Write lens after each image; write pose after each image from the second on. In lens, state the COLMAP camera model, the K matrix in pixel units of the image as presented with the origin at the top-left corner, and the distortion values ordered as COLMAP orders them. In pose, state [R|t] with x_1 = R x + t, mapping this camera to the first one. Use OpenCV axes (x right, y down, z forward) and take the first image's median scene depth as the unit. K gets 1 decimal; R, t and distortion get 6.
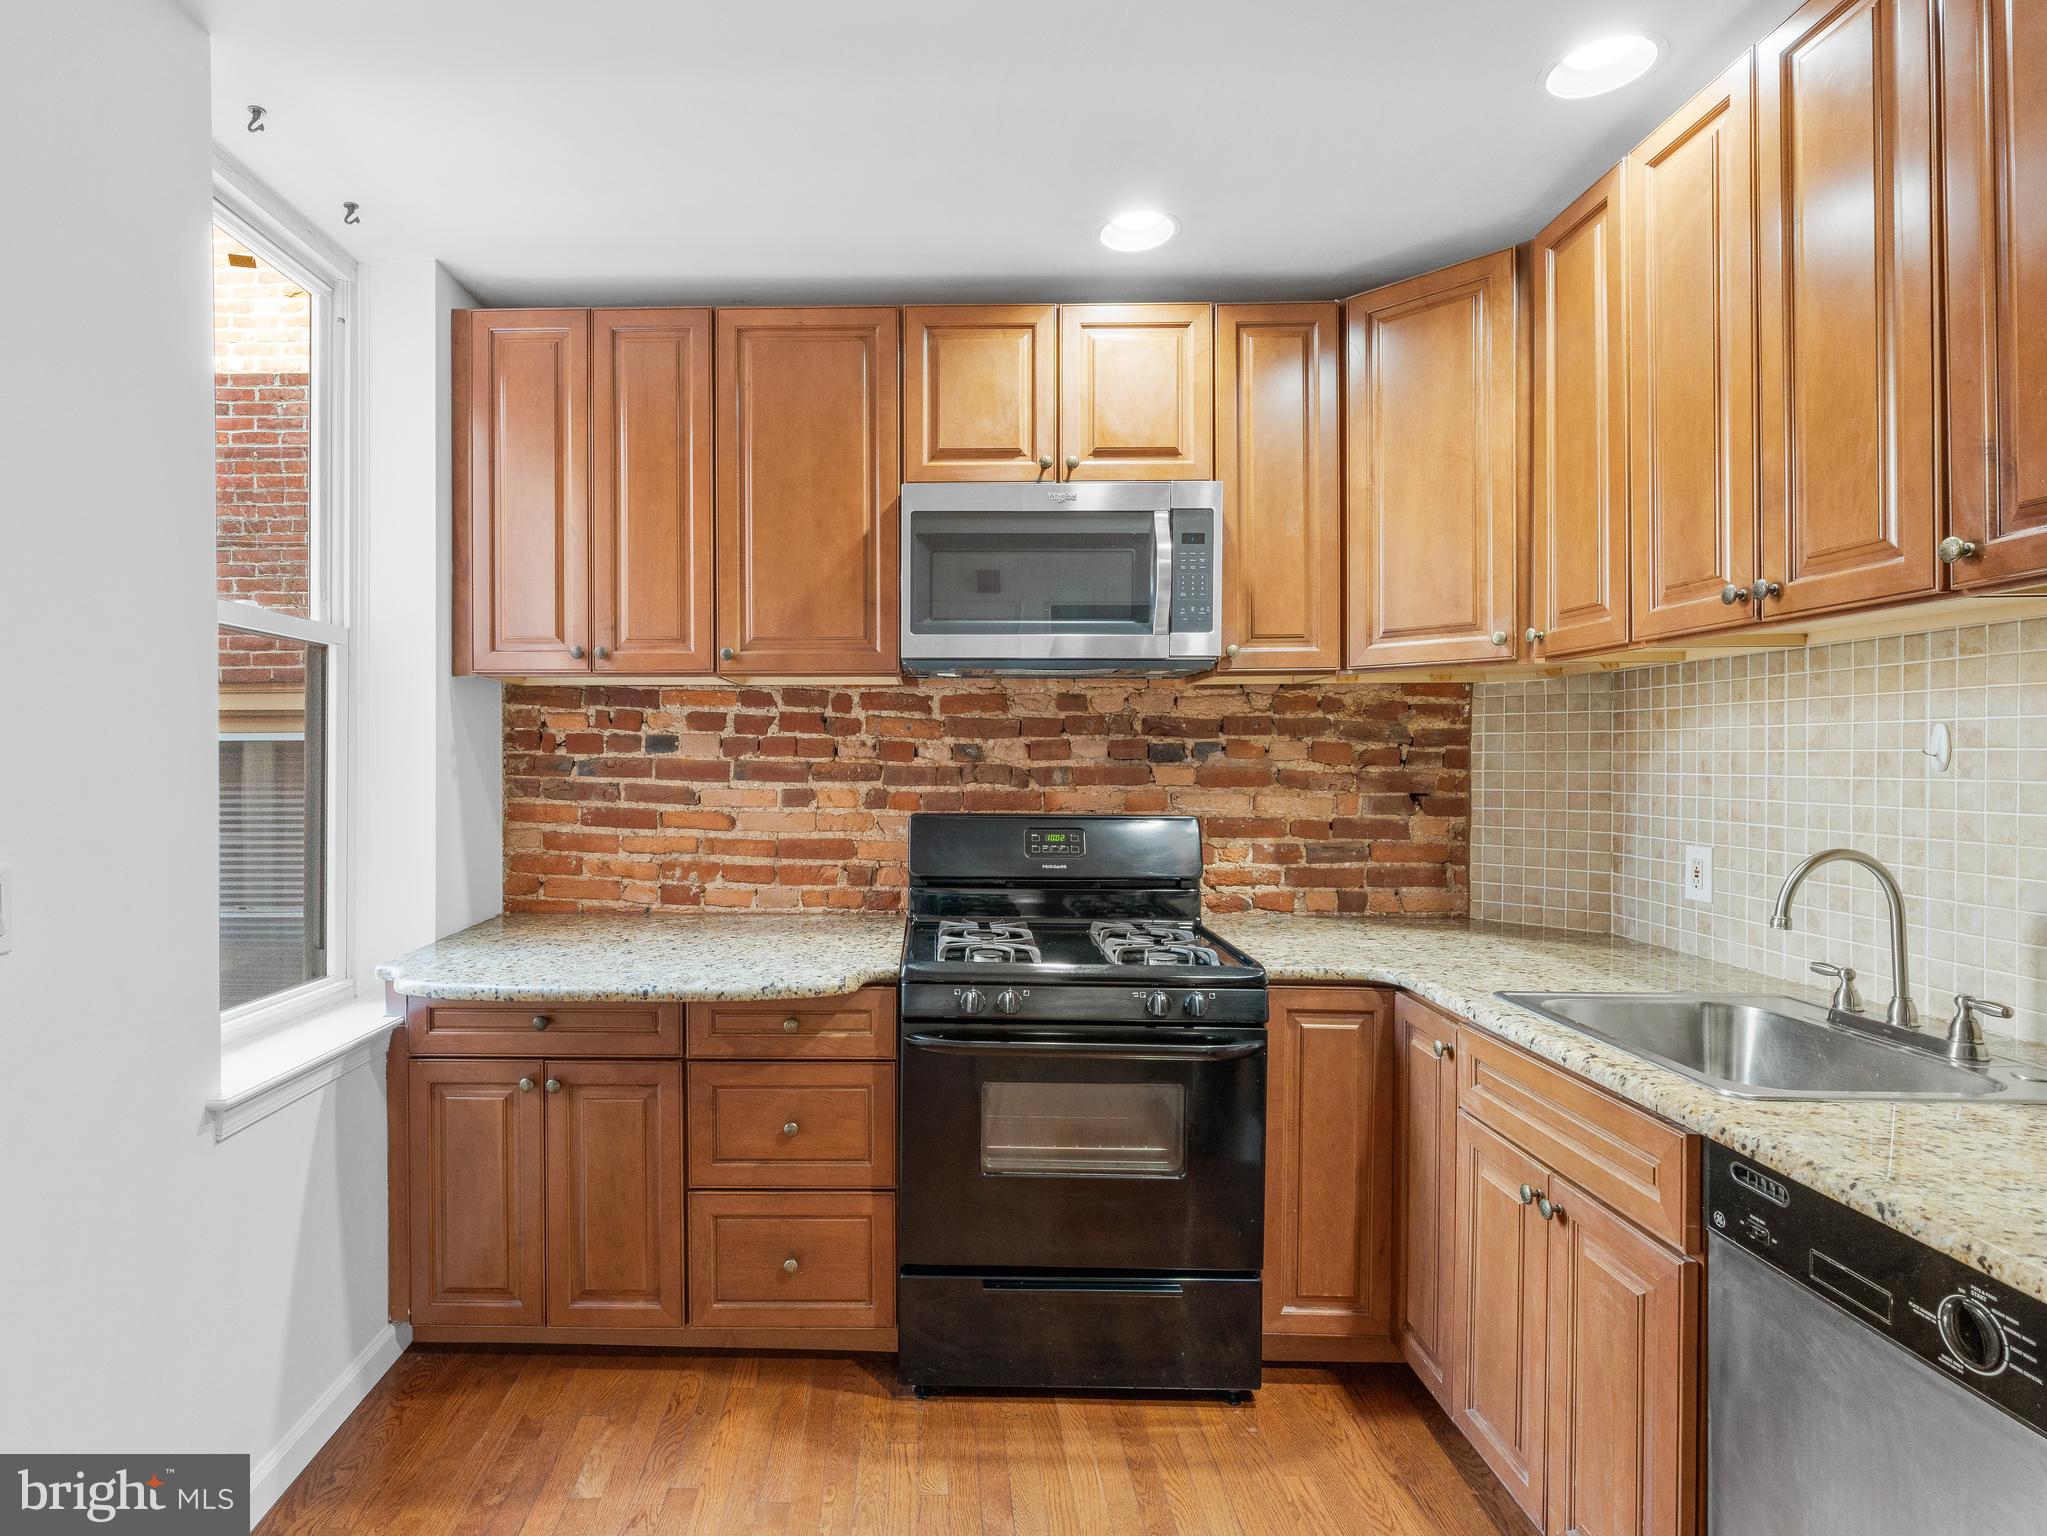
lens RADIAL K [[1005.3, 0, 1023.5], [0, 1005.3, 768.0], [0, 0, 1]] dist [-0.001428, -0.000400]
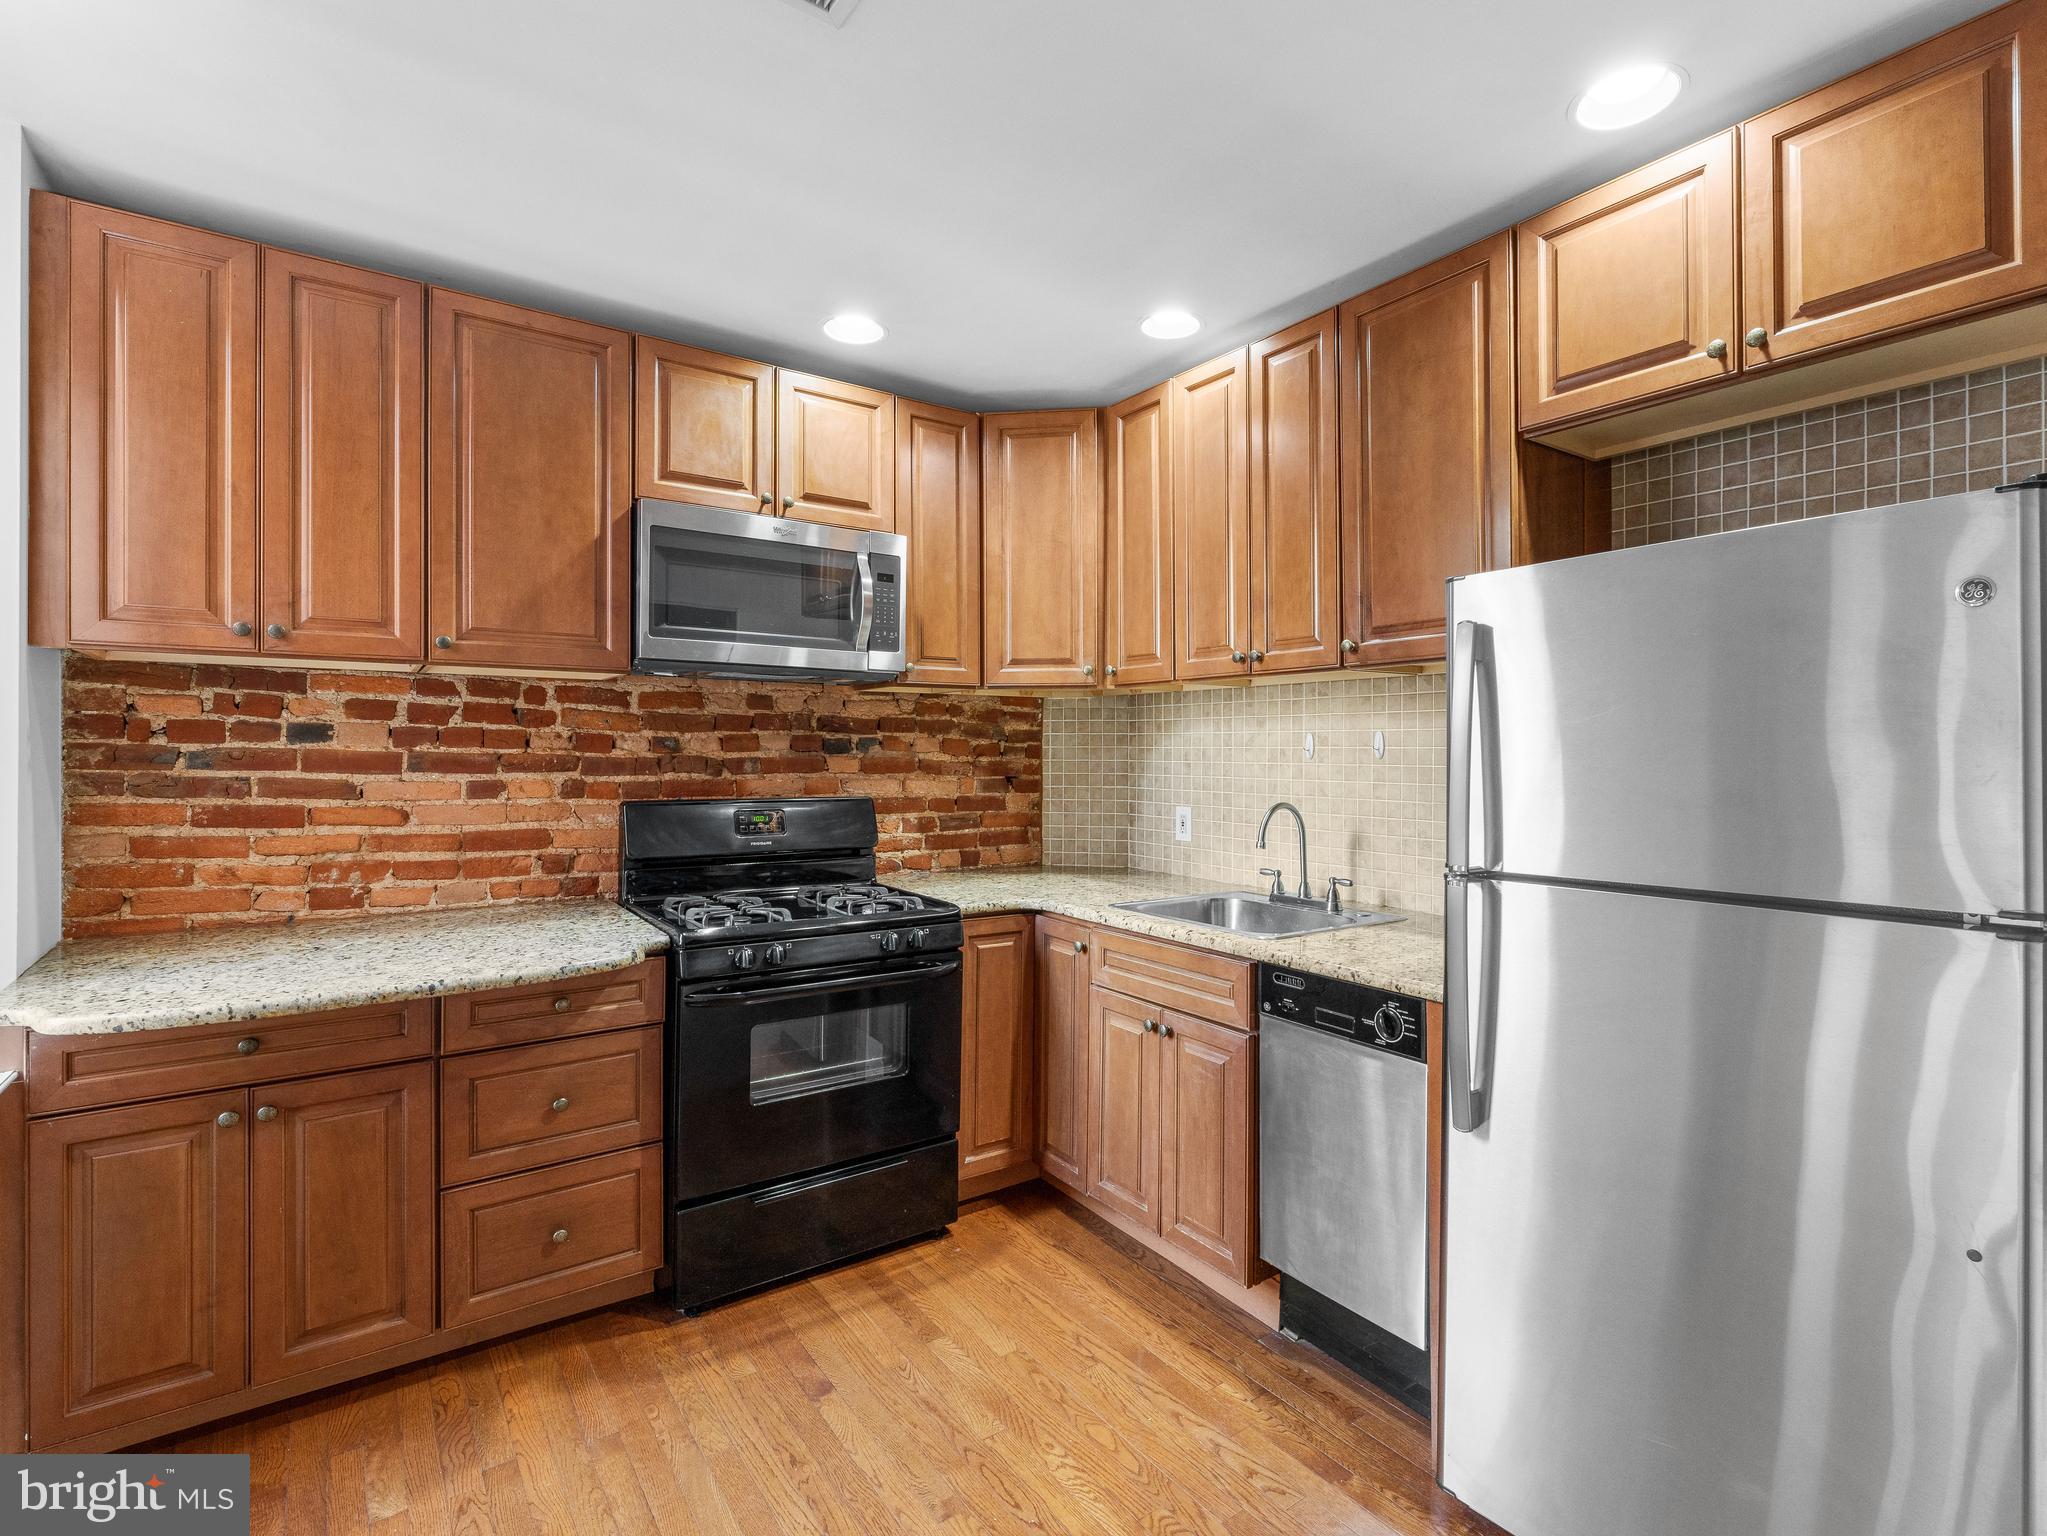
lens RADIAL K [[979.0, 0, 1026.3], [0, 979.0, 752.4], [0, 0, 1]] dist [0.001243, -0.000237]
pose [[0.808756, 0.001562, 0.588142, -0.394837], [0.002174, 0.999982, -0.005644, -0.000242], [-0.588140, 0.005843, 0.808738, -0.099919]]
